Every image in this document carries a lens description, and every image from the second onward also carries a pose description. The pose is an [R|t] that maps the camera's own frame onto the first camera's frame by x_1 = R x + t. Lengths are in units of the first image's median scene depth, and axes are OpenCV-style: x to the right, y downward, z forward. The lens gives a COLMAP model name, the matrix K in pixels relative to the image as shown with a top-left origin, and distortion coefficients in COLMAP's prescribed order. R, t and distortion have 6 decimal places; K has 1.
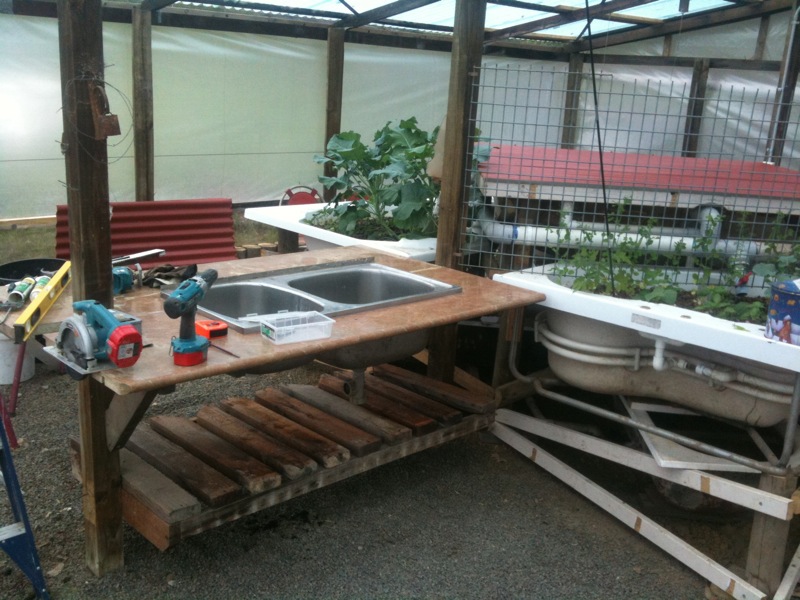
lens RADIAL K [[848.6, 0, 399.1], [0, 848.6, 331.2], [0, 0, 1]] dist [0.117757, -0.280913]
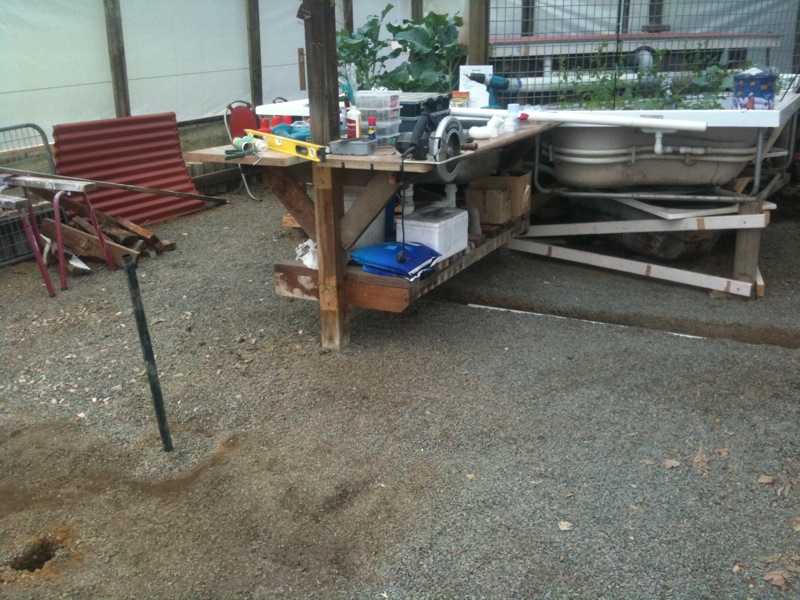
lens RADIAL K [[833.7, 0, 401.4], [0, 833.7, 334.4], [0, 0, 1]] dist [0.075783, -0.196562]
pose [[0.942656, -0.185828, 0.277252, -0.561106], [0.169823, 0.982149, 0.080887, 0.157621], [-0.287334, -0.029165, 0.957386, -0.244188]]
